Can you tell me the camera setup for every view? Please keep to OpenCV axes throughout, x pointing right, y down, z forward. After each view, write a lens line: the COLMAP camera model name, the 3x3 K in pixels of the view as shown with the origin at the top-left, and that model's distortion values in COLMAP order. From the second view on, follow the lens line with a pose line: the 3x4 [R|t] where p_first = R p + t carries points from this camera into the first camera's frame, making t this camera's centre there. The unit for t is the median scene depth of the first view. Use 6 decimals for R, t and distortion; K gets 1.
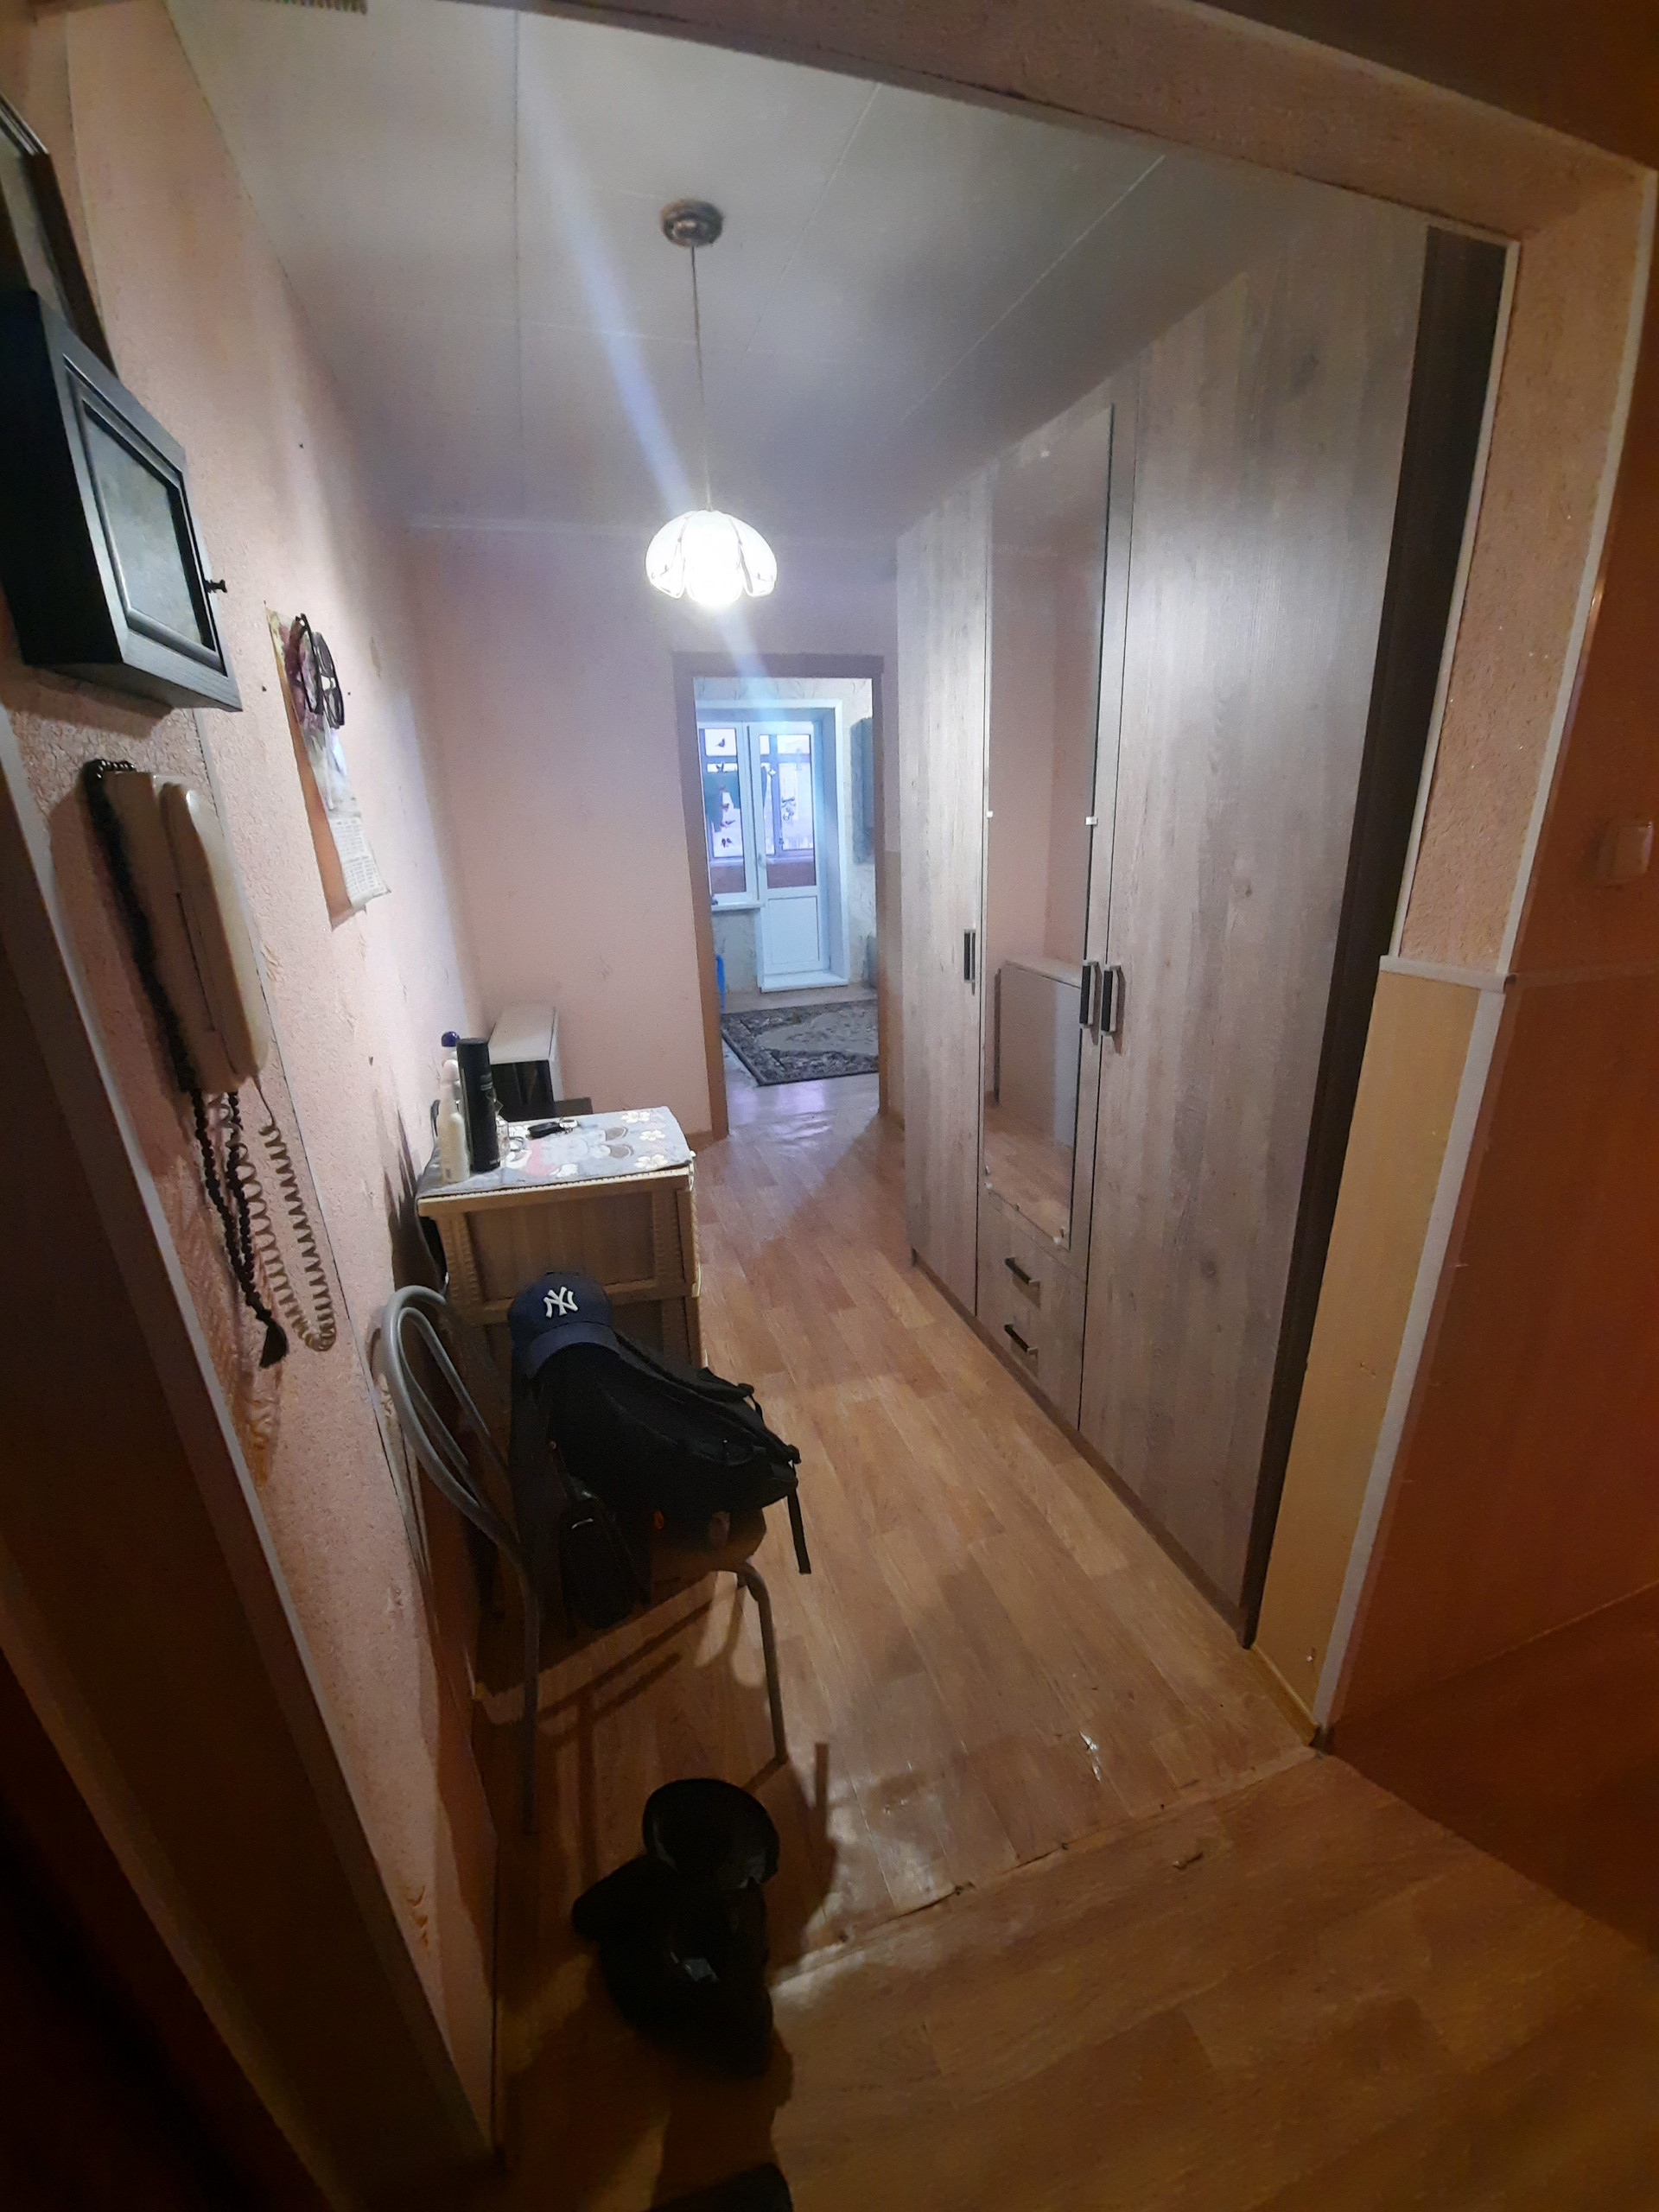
lens RADIAL K [[870.1, 0, 829.5], [0, 870.1, 1106.0], [0, 0, 1]] dist [0.000245, -0.016104]
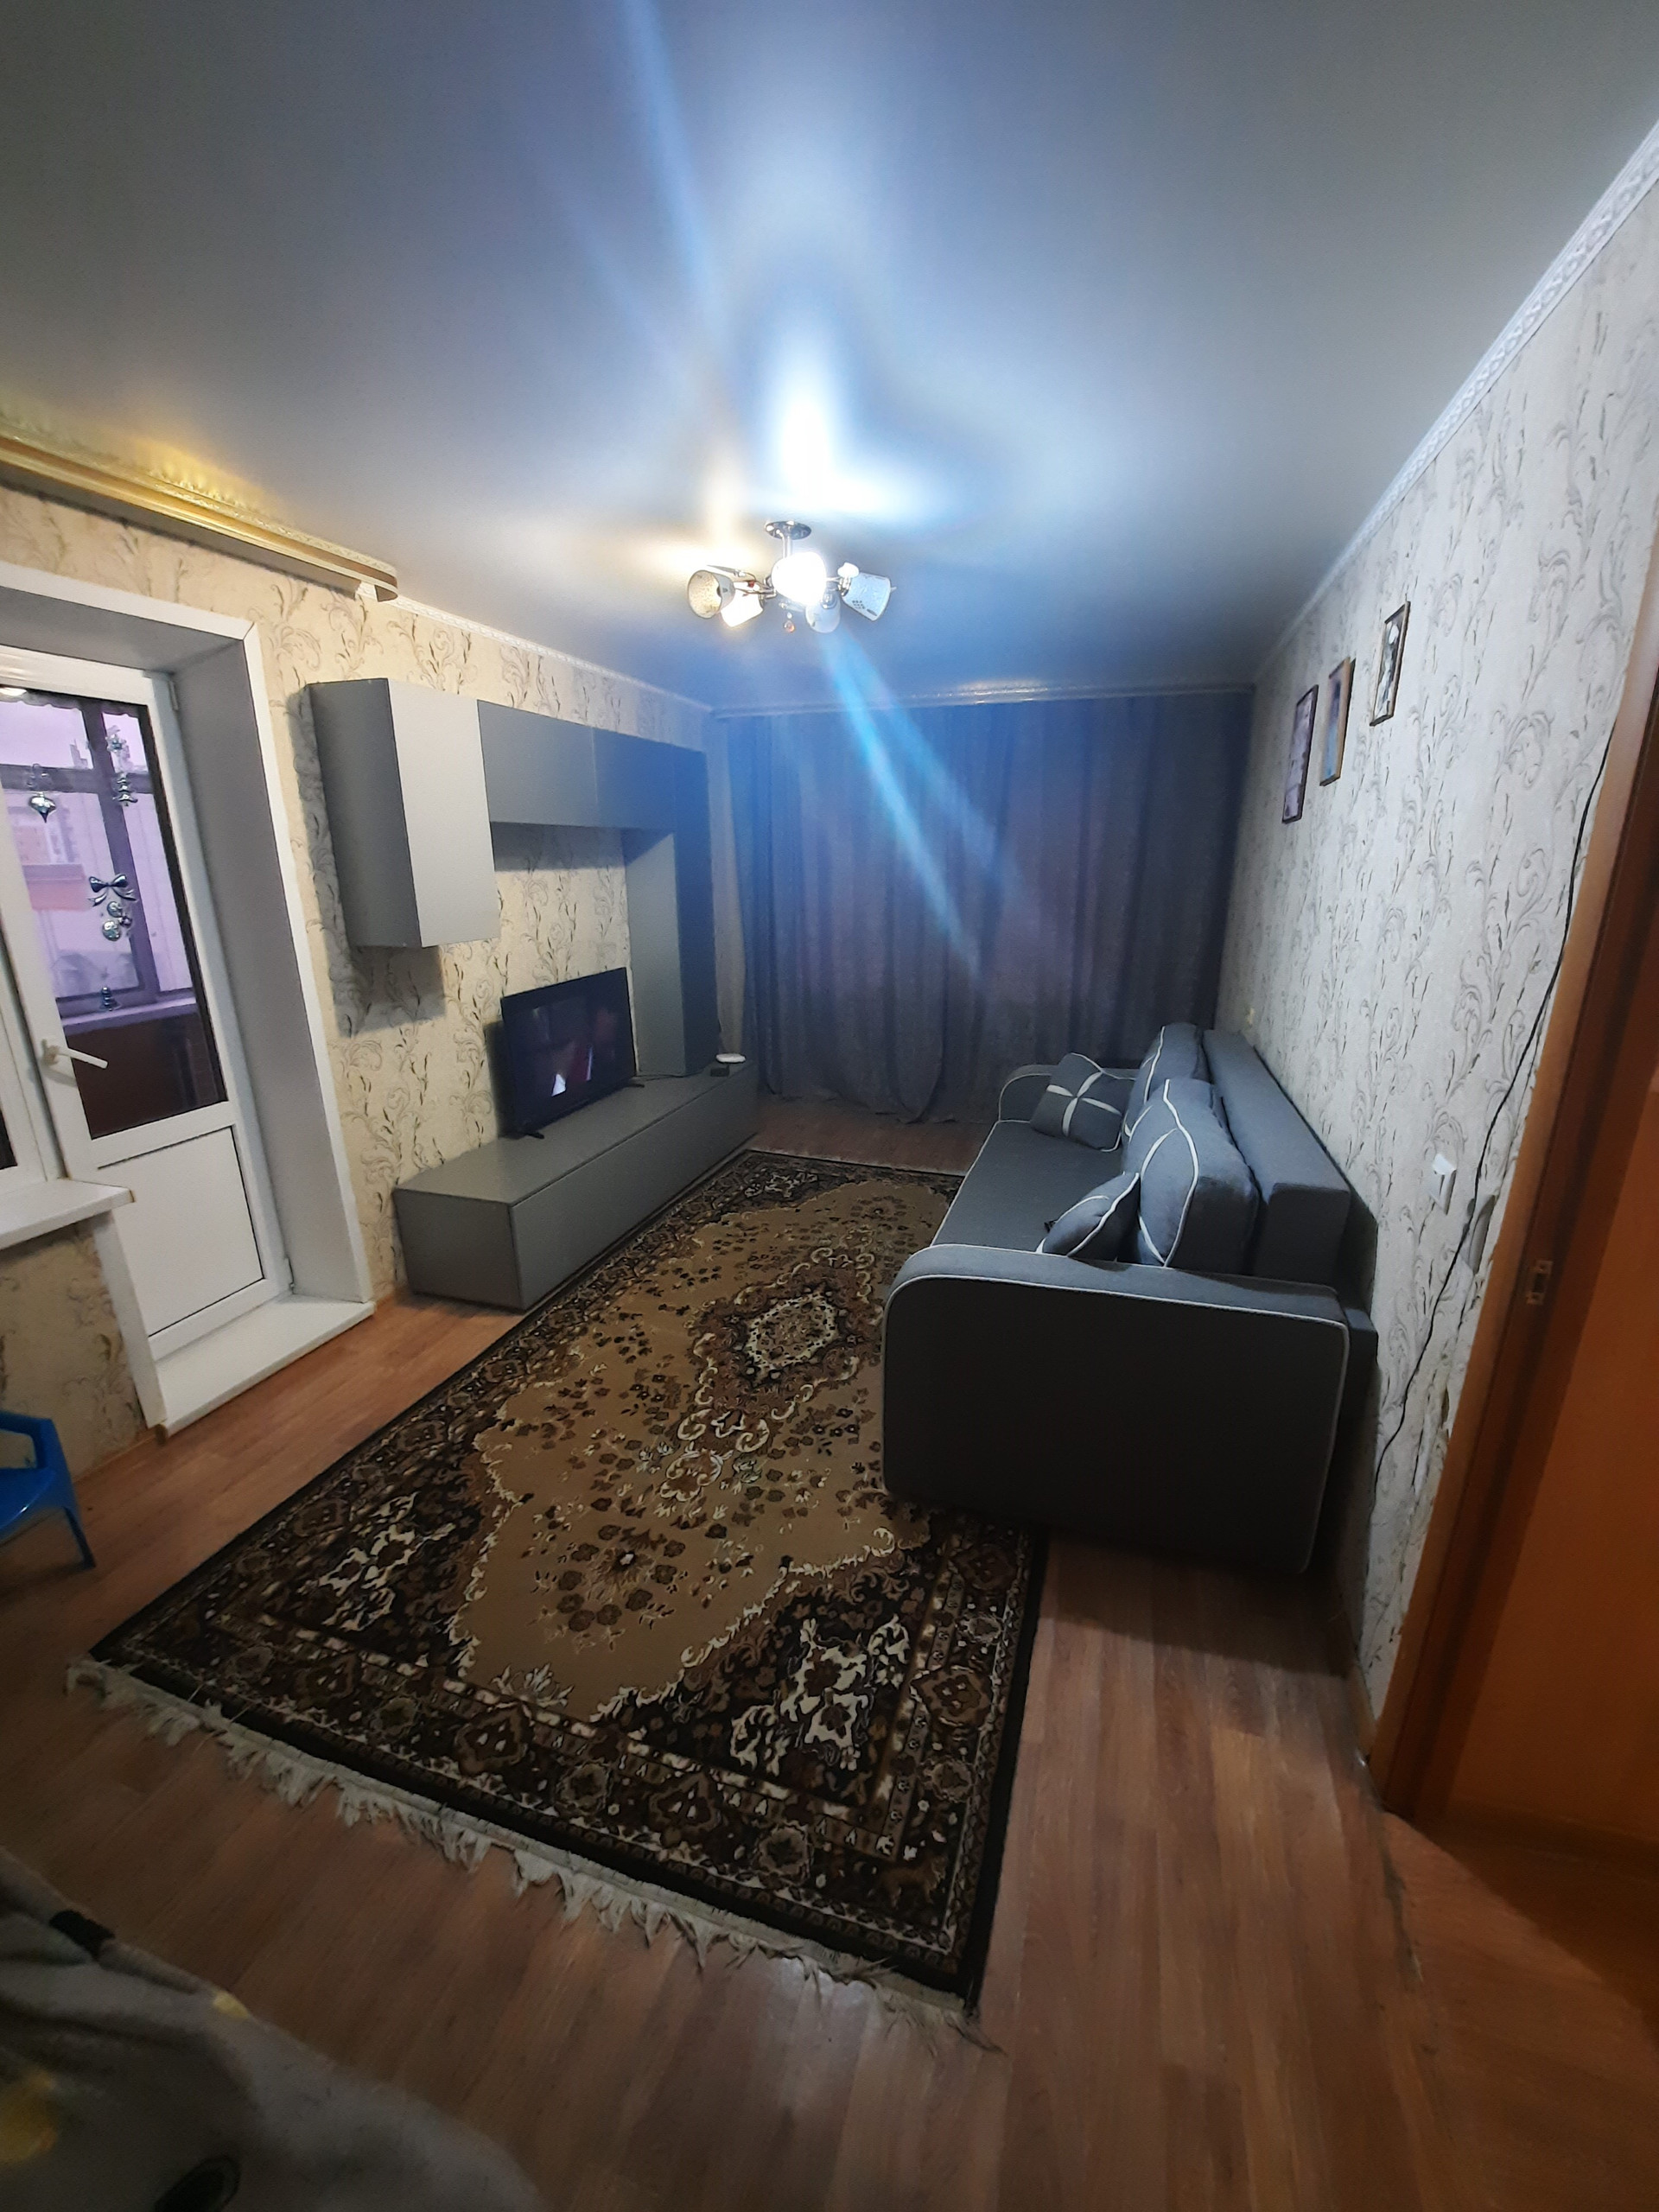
lens RADIAL K [[870.1, 0, 829.5], [0, 870.1, 1106.0], [0, 0, 1]] dist [0.000245, -0.016104]
pose [[0.566058, -0.195929, 0.800743, -0.185767], [0.258515, 0.964538, 0.053259, -0.220219], [-0.782783, 0.176856, 0.596635, 0.617448]]
